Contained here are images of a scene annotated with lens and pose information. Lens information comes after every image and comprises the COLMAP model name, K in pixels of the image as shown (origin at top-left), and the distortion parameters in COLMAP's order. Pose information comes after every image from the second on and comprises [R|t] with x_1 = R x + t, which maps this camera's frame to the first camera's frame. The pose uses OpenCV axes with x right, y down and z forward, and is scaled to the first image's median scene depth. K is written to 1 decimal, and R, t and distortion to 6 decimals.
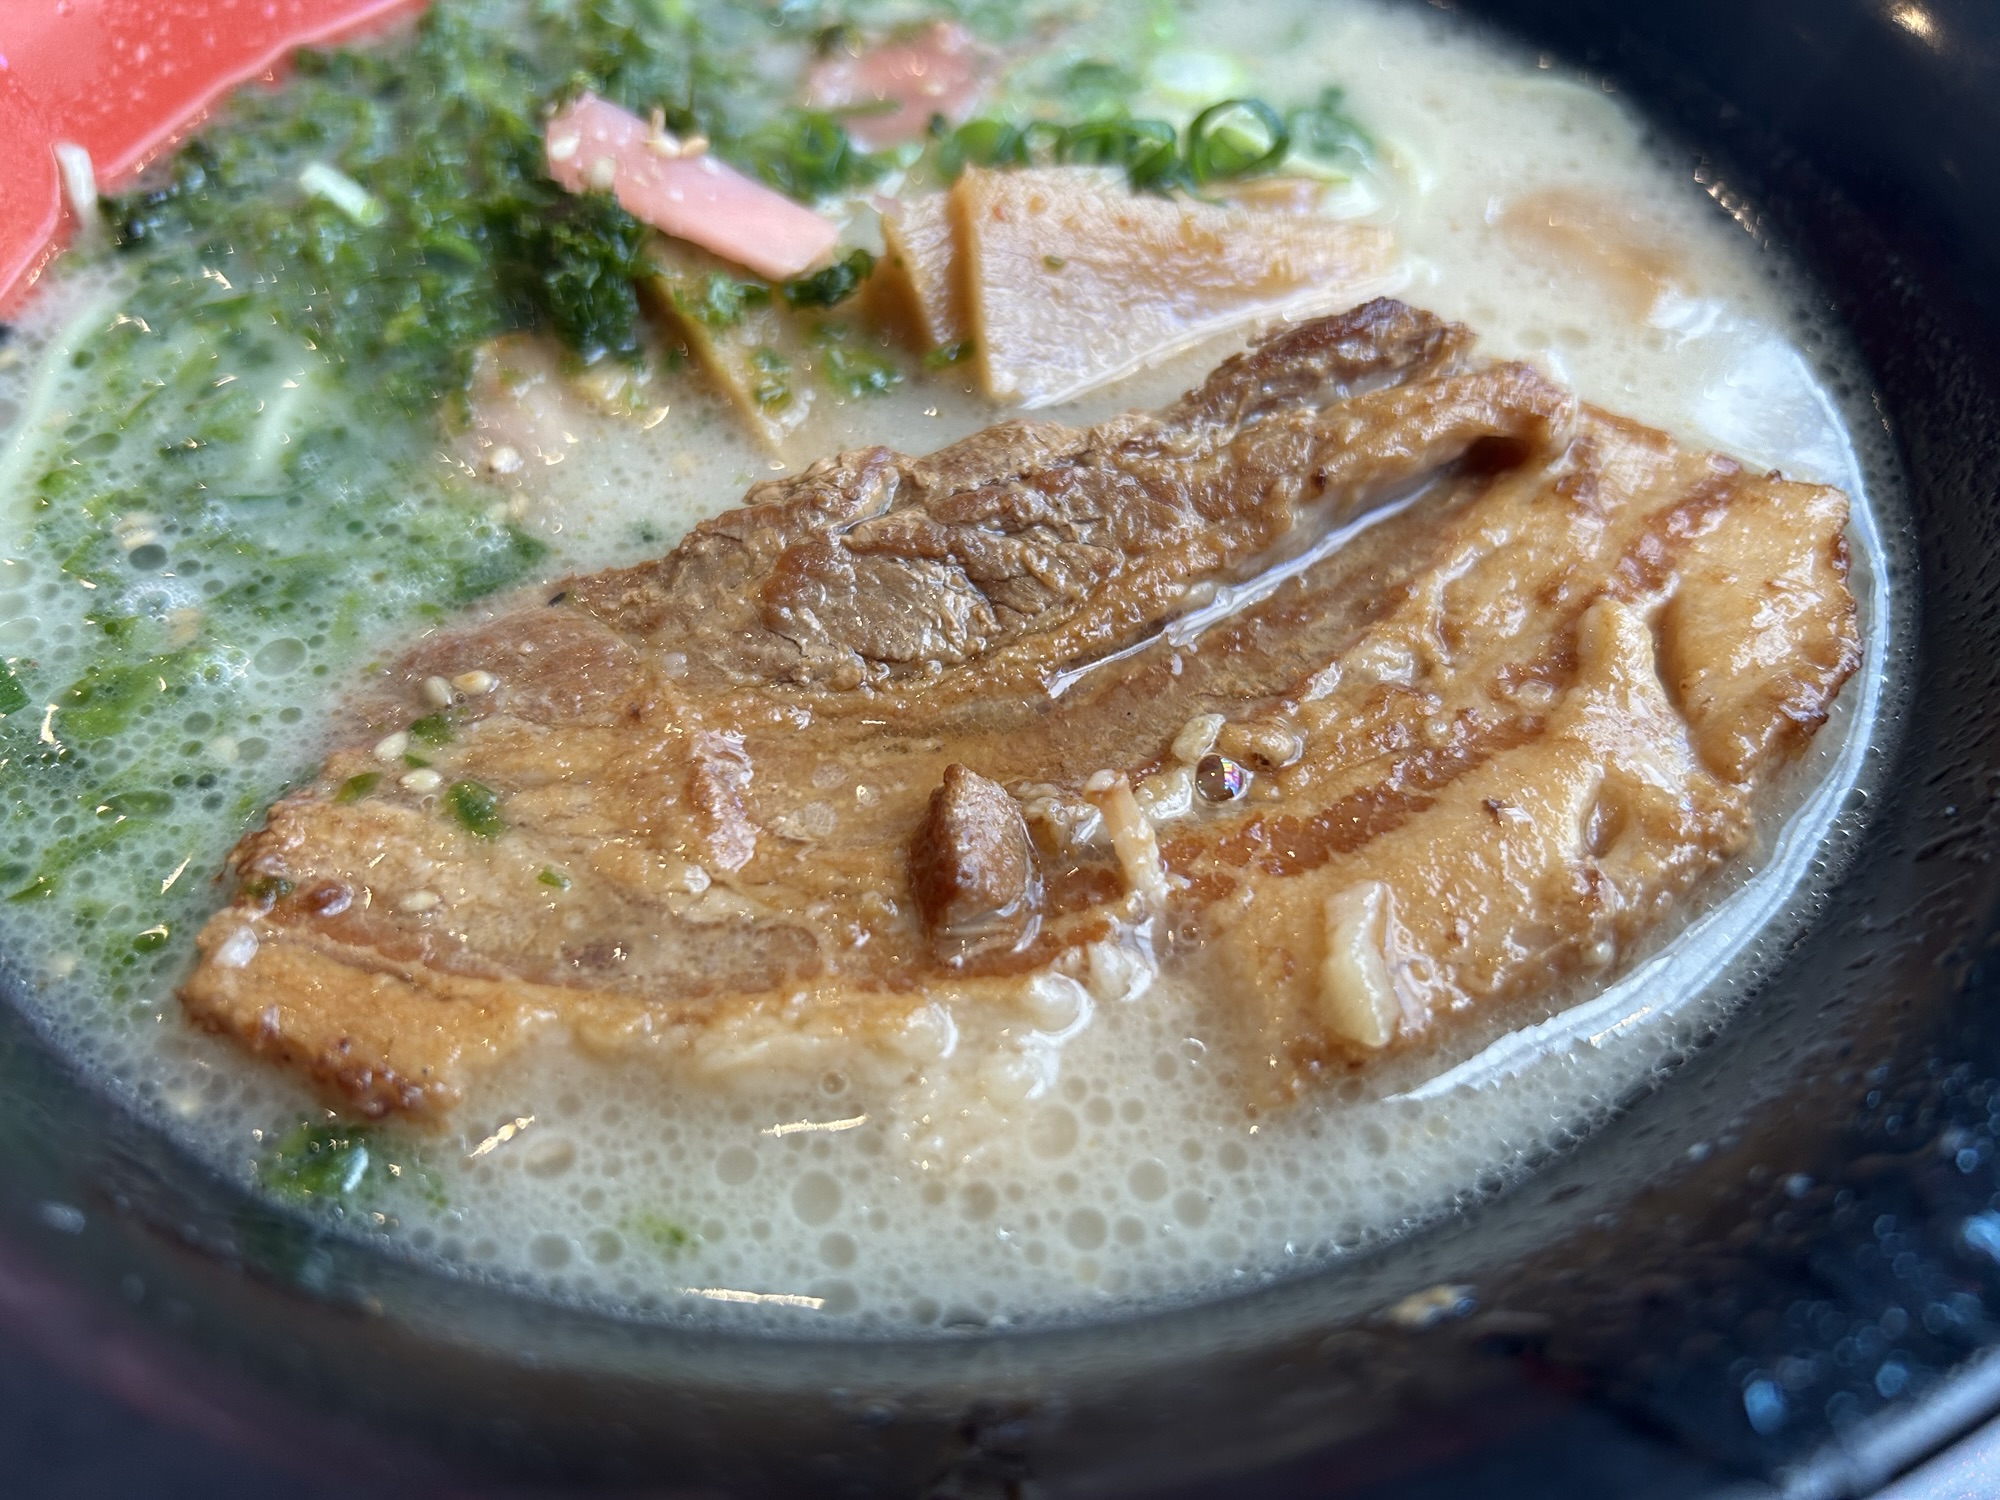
lens RADIAL K [[1613.8, 0, 1000.0], [0, 1613.8, 750.0], [0, 0, 1]] dist [0.010225, -0.165243]
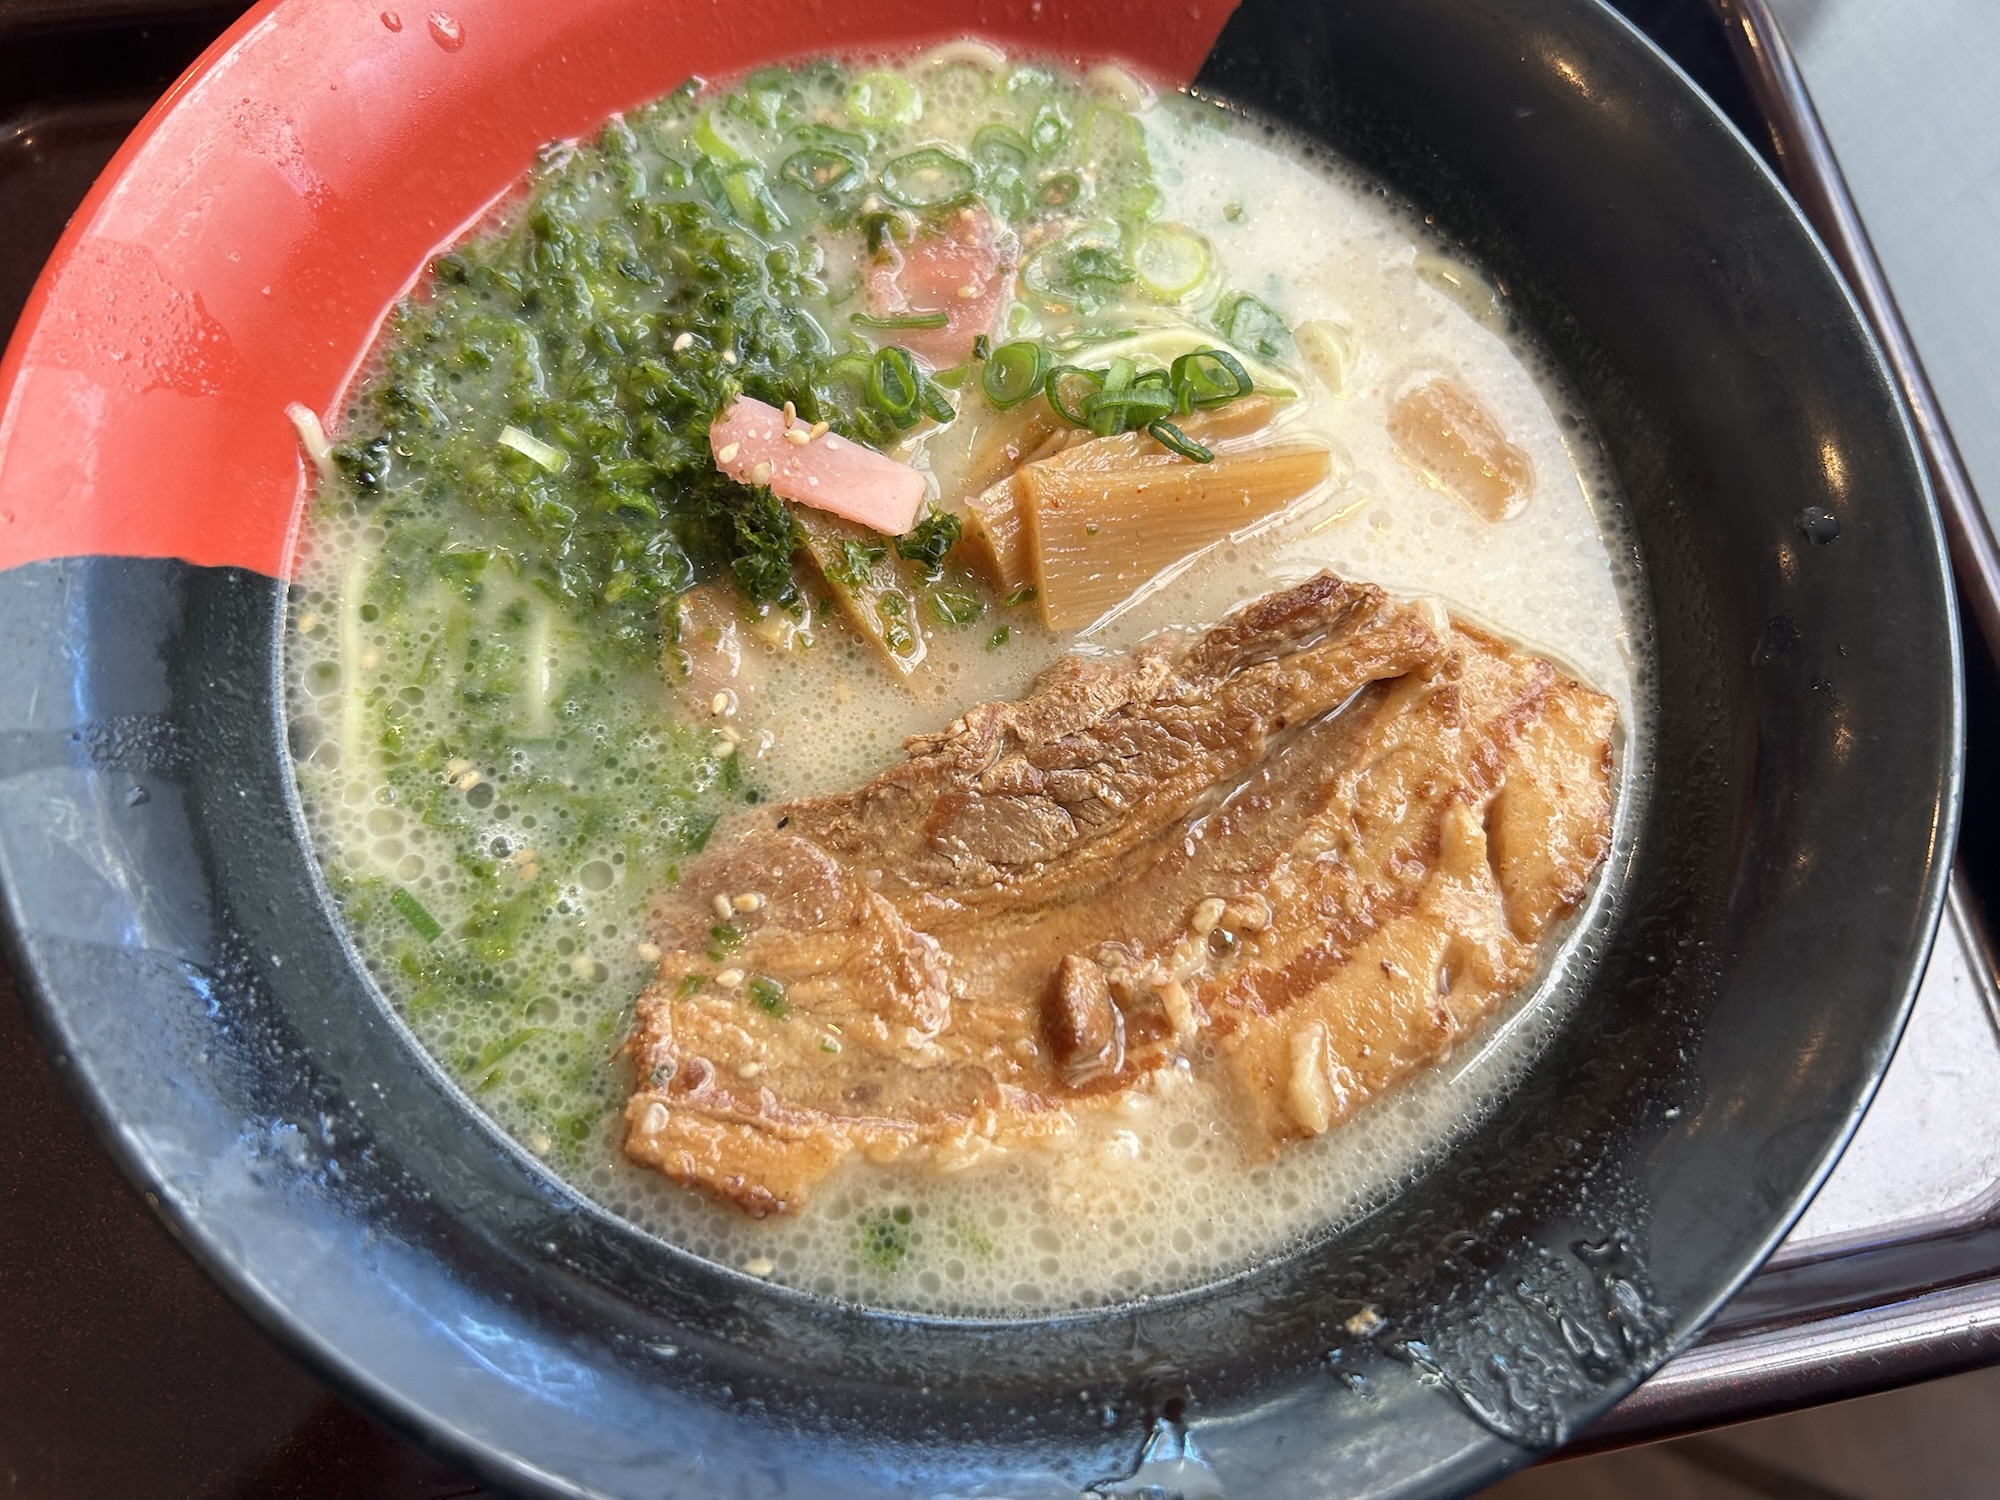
lens RADIAL K [[1613.8, 0, 1000.0], [0, 1613.8, 750.0], [0, 0, 1]] dist [0.010225, -0.165243]
pose [[0.994360, -0.047212, 0.094969, -0.219334], [0.018561, 0.959101, 0.282456, -0.598229], [-0.104420, -0.279101, 0.954568, -0.449153]]
